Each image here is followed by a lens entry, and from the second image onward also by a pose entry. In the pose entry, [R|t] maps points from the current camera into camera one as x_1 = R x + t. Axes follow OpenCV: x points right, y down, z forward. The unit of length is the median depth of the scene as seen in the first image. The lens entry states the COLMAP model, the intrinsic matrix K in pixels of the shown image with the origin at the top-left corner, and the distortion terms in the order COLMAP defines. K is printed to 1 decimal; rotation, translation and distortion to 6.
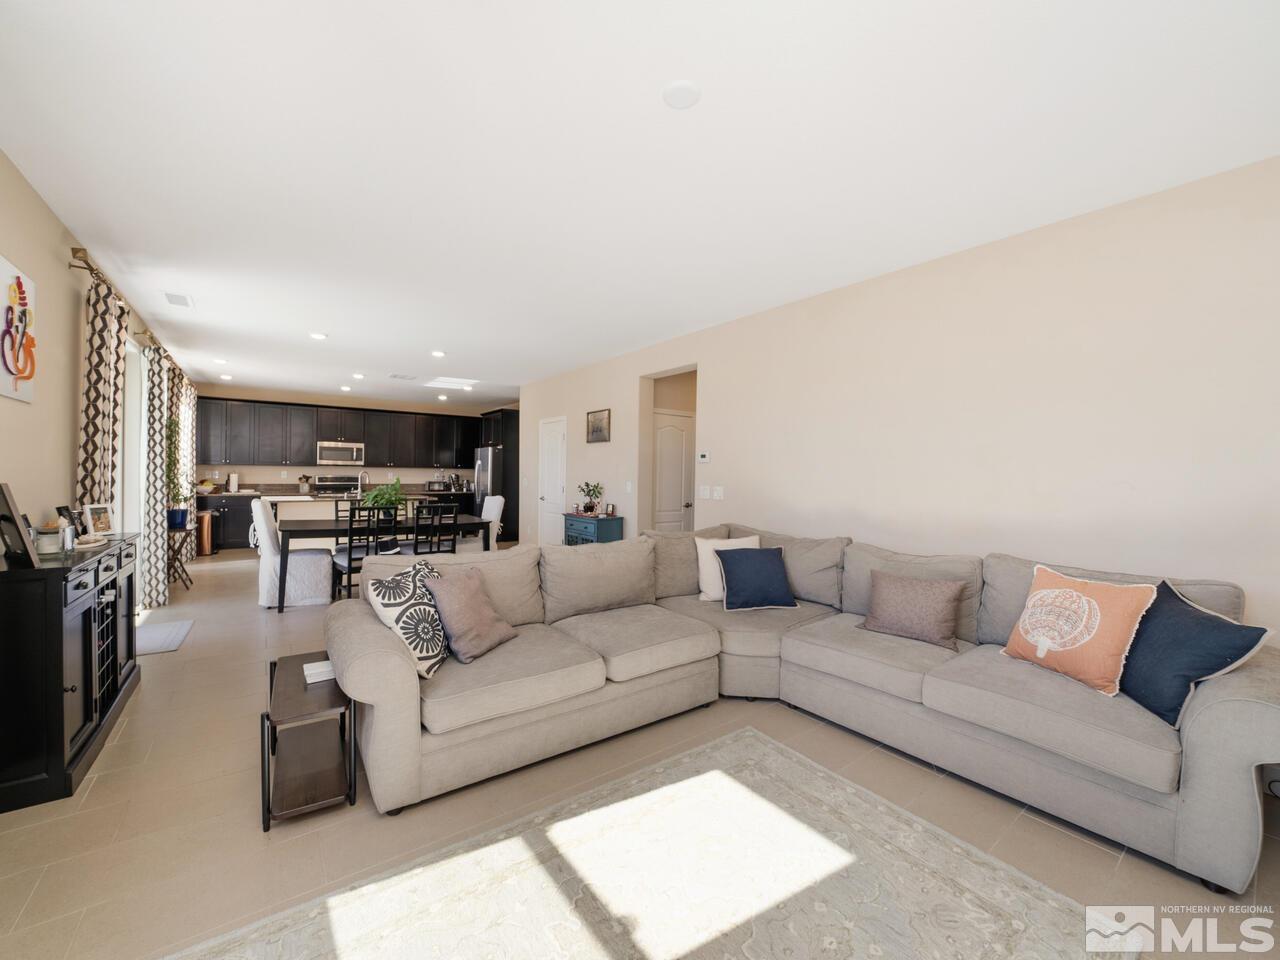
lens RADIAL K [[504.0, 0, 640.0], [0, 504.0, 480.0], [0, 0, 1]] dist [-0.020637, 0.000049]
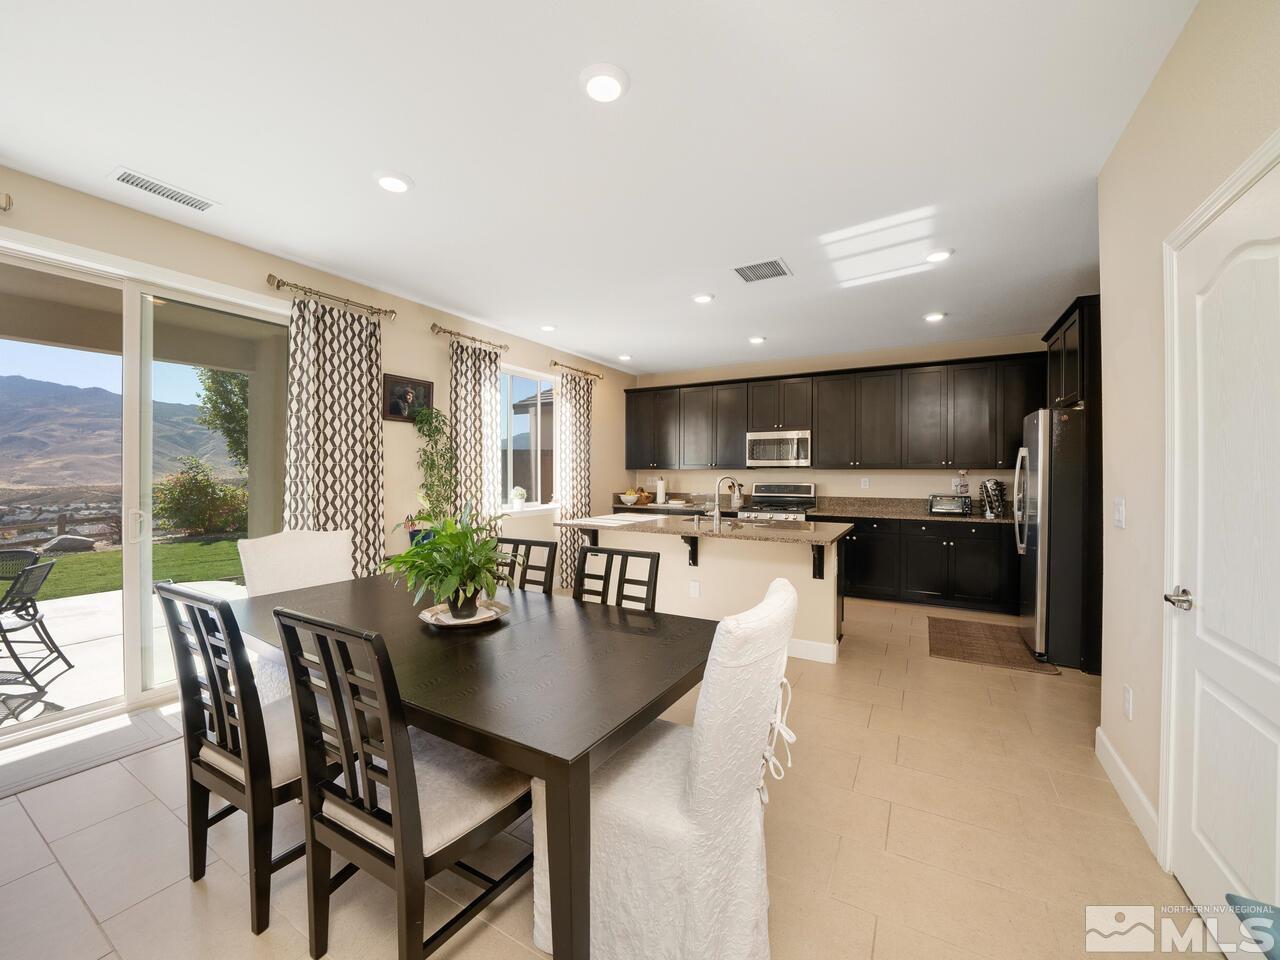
lens RADIAL K [[504.0, 0, 640.0], [0, 504.0, 480.0], [0, 0, 1]] dist [-0.020637, 0.000049]
pose [[0.385473, 0.000991, -0.922719, -0.077549], [-0.010482, 0.999940, -0.003305, -0.009343], [0.922660, 0.010946, 0.385460, 0.603648]]
